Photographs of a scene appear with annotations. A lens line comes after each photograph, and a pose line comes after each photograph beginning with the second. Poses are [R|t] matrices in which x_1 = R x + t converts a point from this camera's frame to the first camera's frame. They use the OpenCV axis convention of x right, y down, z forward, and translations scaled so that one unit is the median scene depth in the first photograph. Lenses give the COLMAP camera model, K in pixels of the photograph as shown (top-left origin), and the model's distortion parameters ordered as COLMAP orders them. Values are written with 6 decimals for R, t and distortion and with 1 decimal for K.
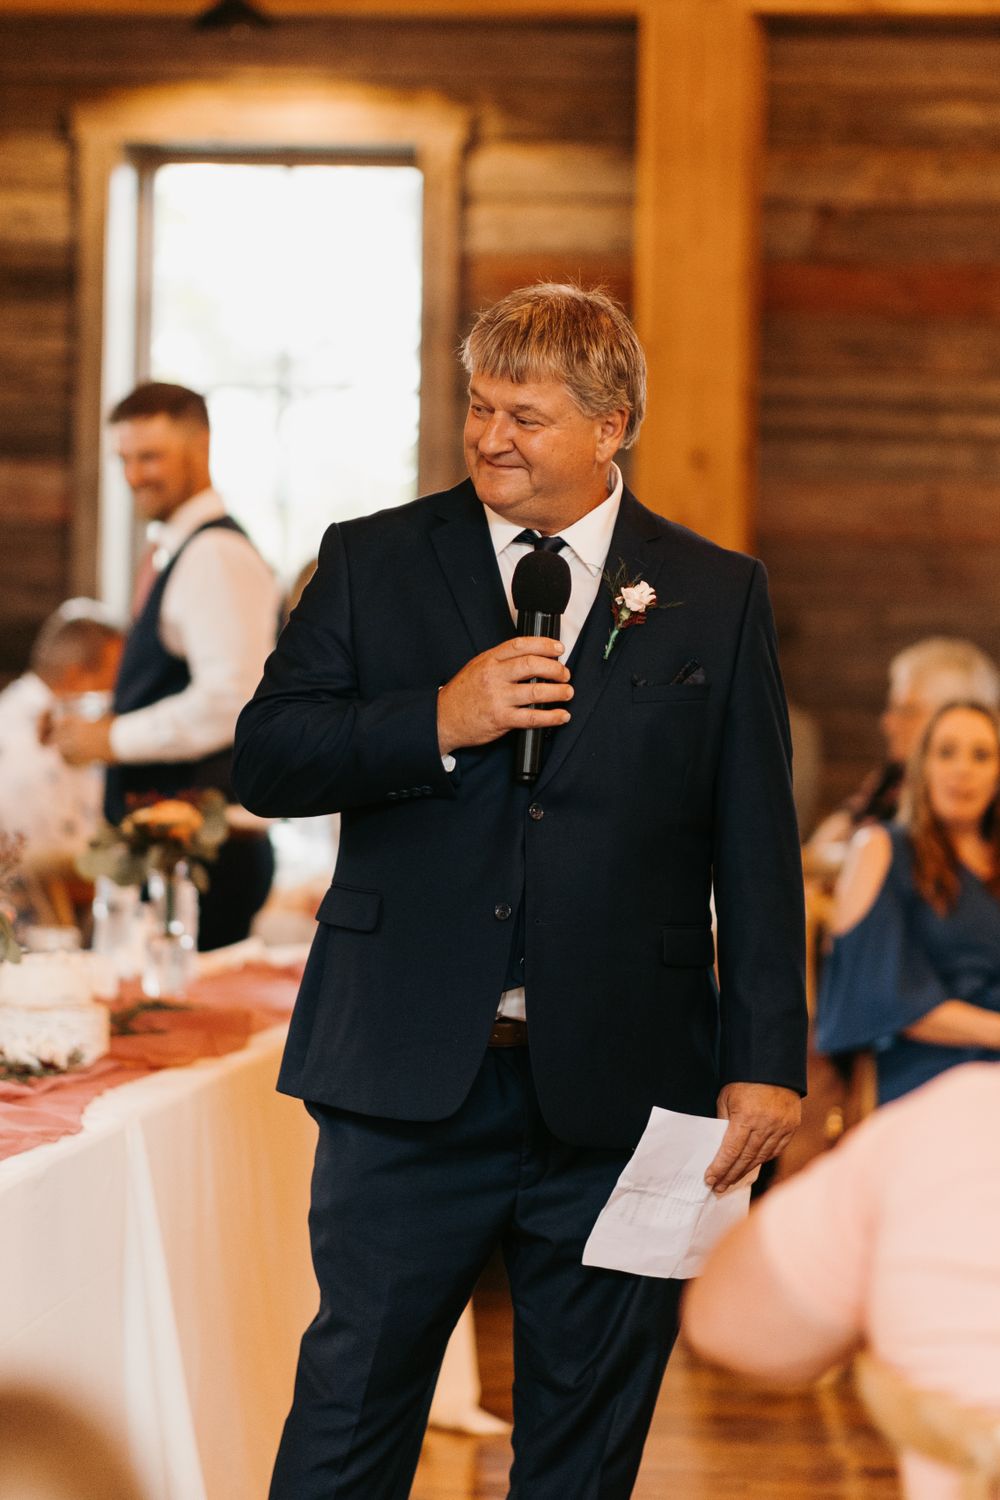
lens RADIAL K [[5612.6, 0, 500.0], [0, 5612.6, 750.0], [0, 0, 1]] dist [-0.167385, 2.130686]
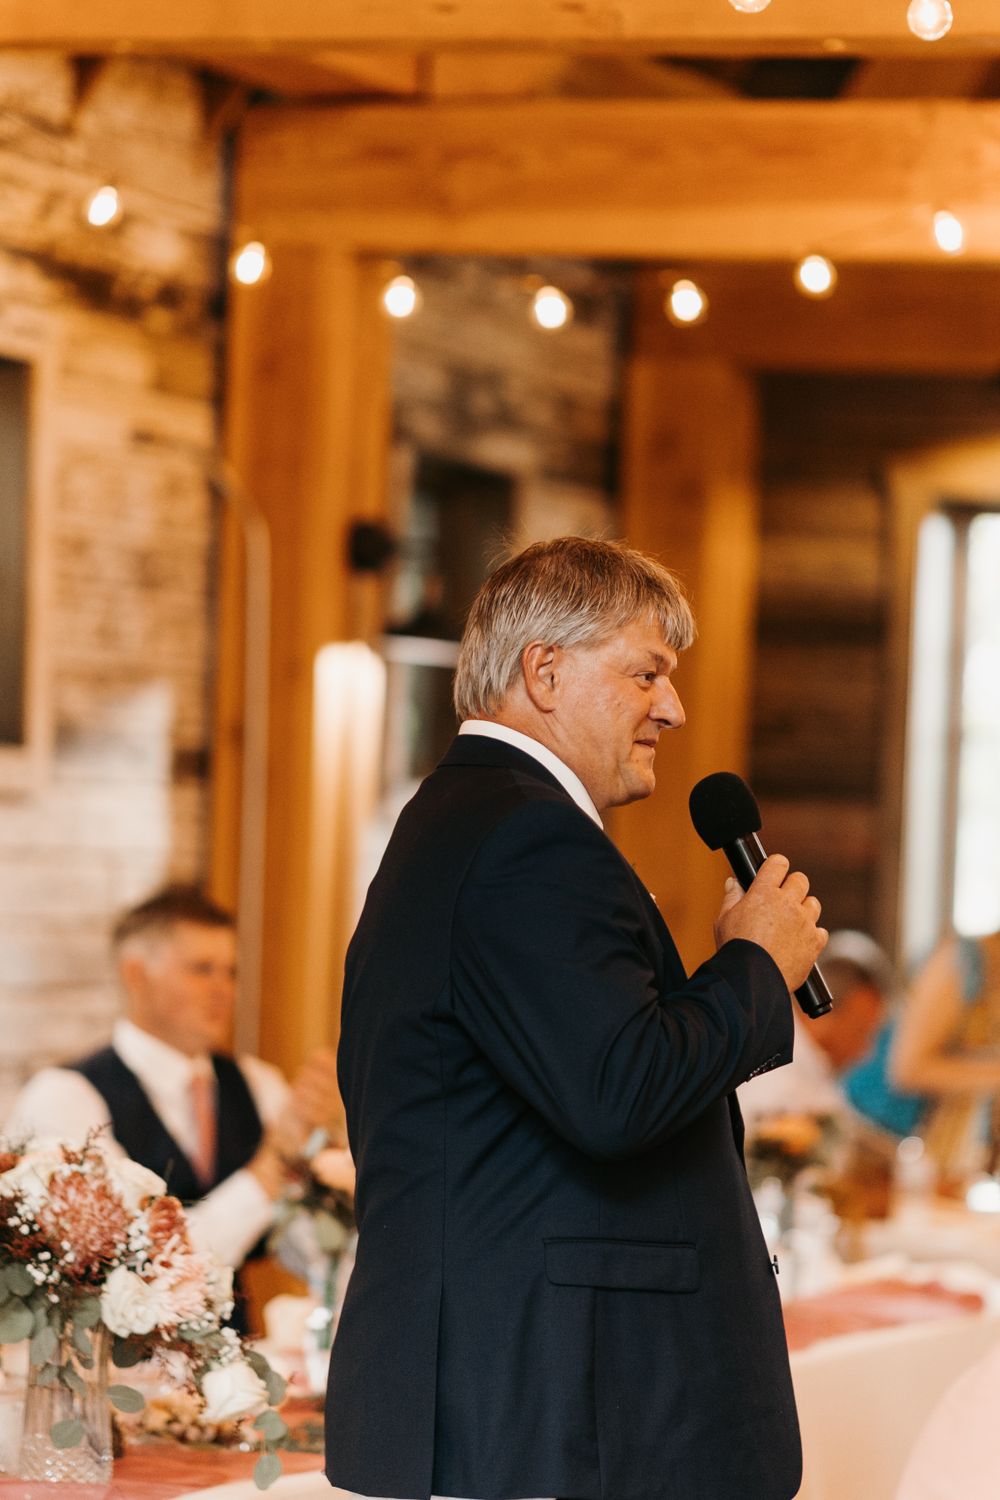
lens RADIAL K [[5612.6, 0, 500.0], [0, 5612.6, 750.0], [0, 0, 1]] dist [-0.167385, 2.130686]
pose [[0.977777, 0.015049, -0.209109, 0.072633], [-0.028866, 0.997584, -0.063182, 0.005861], [0.207653, 0.067814, 0.975849, -0.022033]]
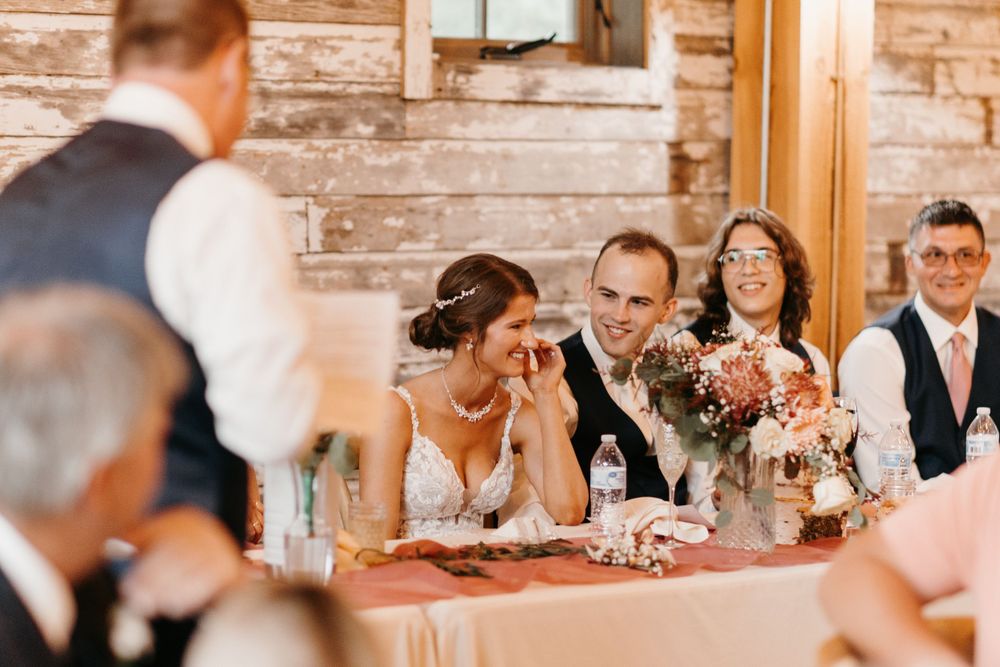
lens RADIAL K [[3741.7, 0, 500.0], [0, 3741.7, 333.5], [0, 0, 1]] dist [-0.167385, 2.130686]
pose [[0.789453, 0.038215, -0.612620, 0.224397], [-0.032341, 0.999263, 0.020658, 0.000092], [0.612959, 0.003504, 0.790107, 0.016636]]
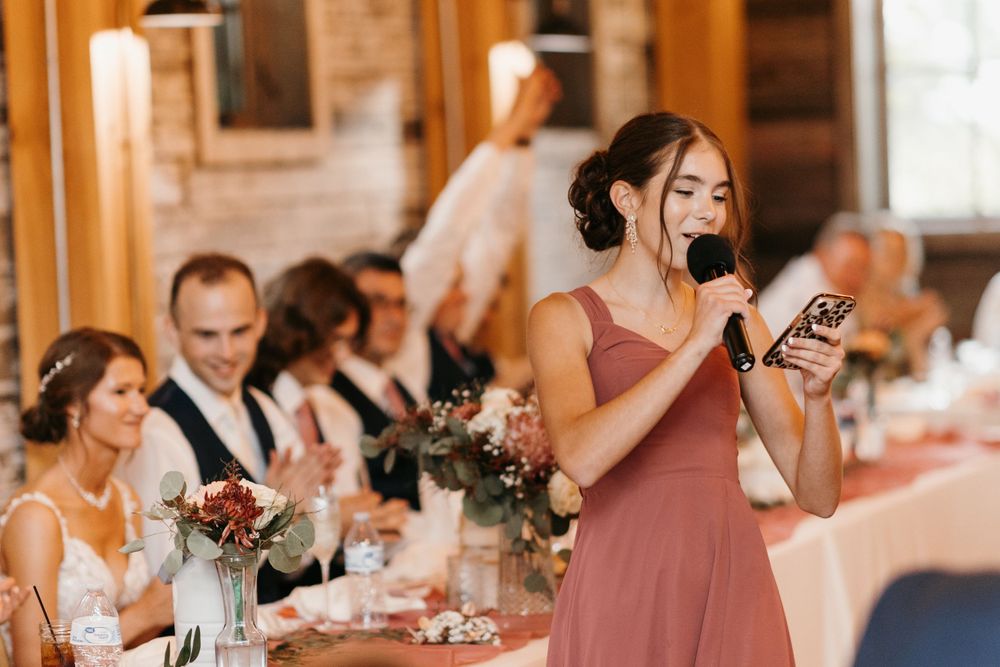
lens RADIAL K [[3741.7, 0, 500.0], [0, 3741.7, 333.5], [0, 0, 1]] dist [-0.167385, 2.130686]
pose [[0.980212, -0.049611, -0.191635, 0.028758], [0.050903, 0.998702, 0.001822, 0.001349], [0.191295, -0.011541, 0.981465, -0.039787]]
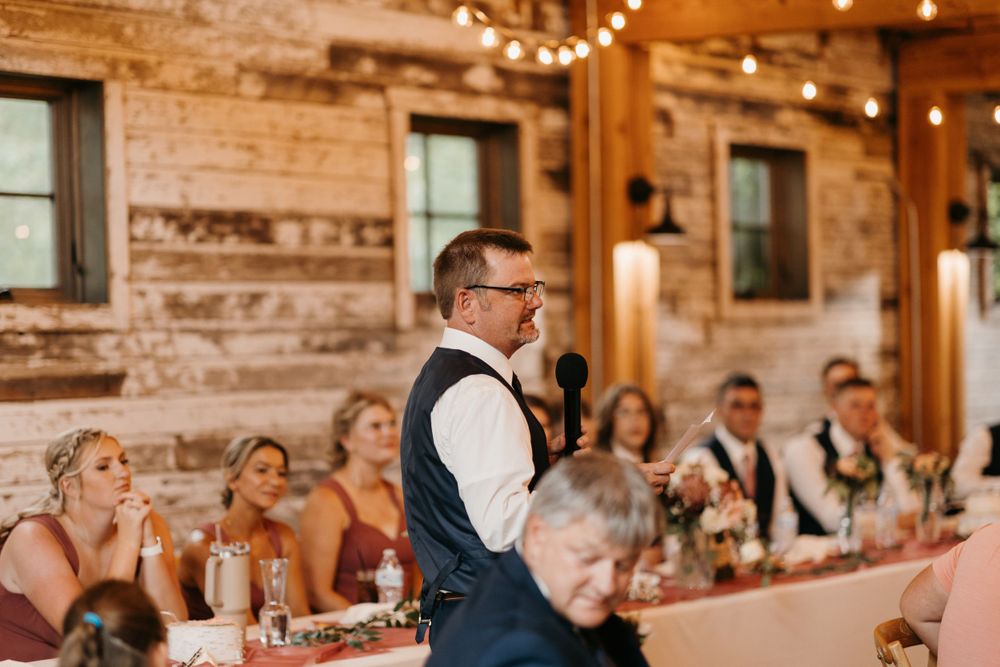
lens RADIAL K [[2331.9, 0, 500.0], [0, 2331.9, 333.5], [0, 0, 1]] dist [-0.013799, 0.462918]
pose [[0.865648, -0.025636, -0.499997, 0.168744], [0.006193, 0.999160, -0.040507, 0.002217], [0.500615, 0.031969, 0.865079, -0.047125]]
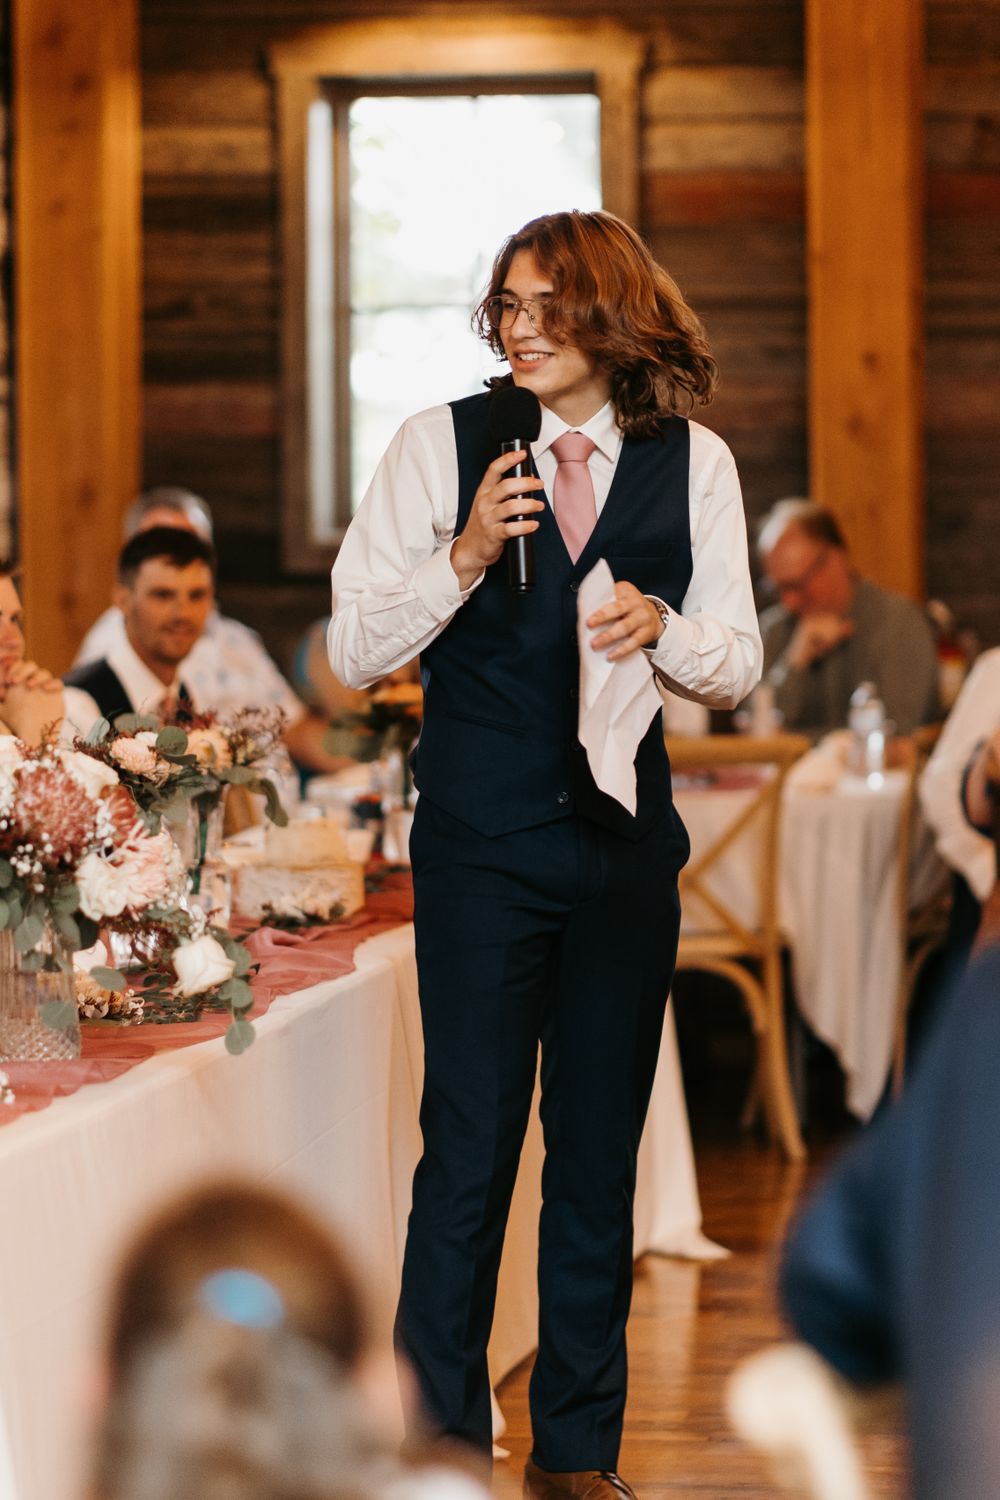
lens RADIAL K [[5612.6, 0, 500.0], [0, 5612.6, 750.0], [0, 0, 1]] dist [-0.167385, 2.130686]
pose [[0.999234, -0.027611, -0.027726, -0.007189], [0.028002, 0.999512, 0.013828, 0.005263], [0.027331, -0.014594, 0.999520, -0.062481]]
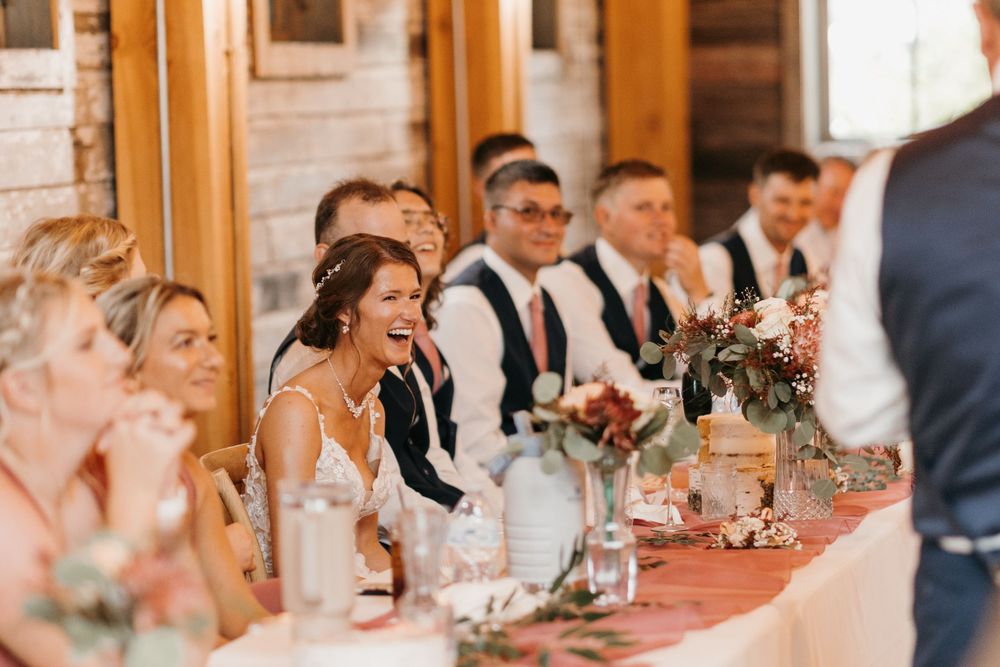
lens RADIAL K [[3741.7, 0, 500.0], [0, 3741.7, 333.5], [0, 0, 1]] dist [-0.167385, 2.130686]
pose [[0.994133, -0.038420, -0.101110, -0.053076], [0.041150, 0.998839, 0.025052, 0.000373], [0.100030, -0.029066, 0.994560, -0.054693]]
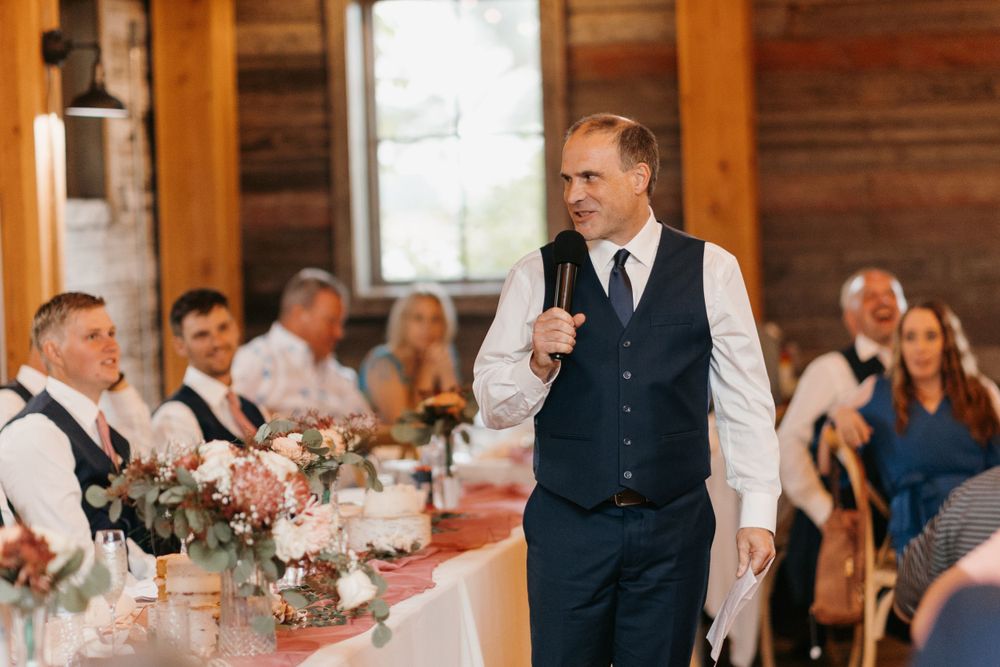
lens RADIAL K [[3741.7, 0, 500.0], [0, 3741.7, 333.5], [0, 0, 1]] dist [-0.167385, 2.130686]
pose [[0.998437, -0.055438, -0.007046, -0.023370], [0.055383, 0.998435, -0.007783, 0.000948], [0.007466, 0.007381, 0.999945, -0.071176]]
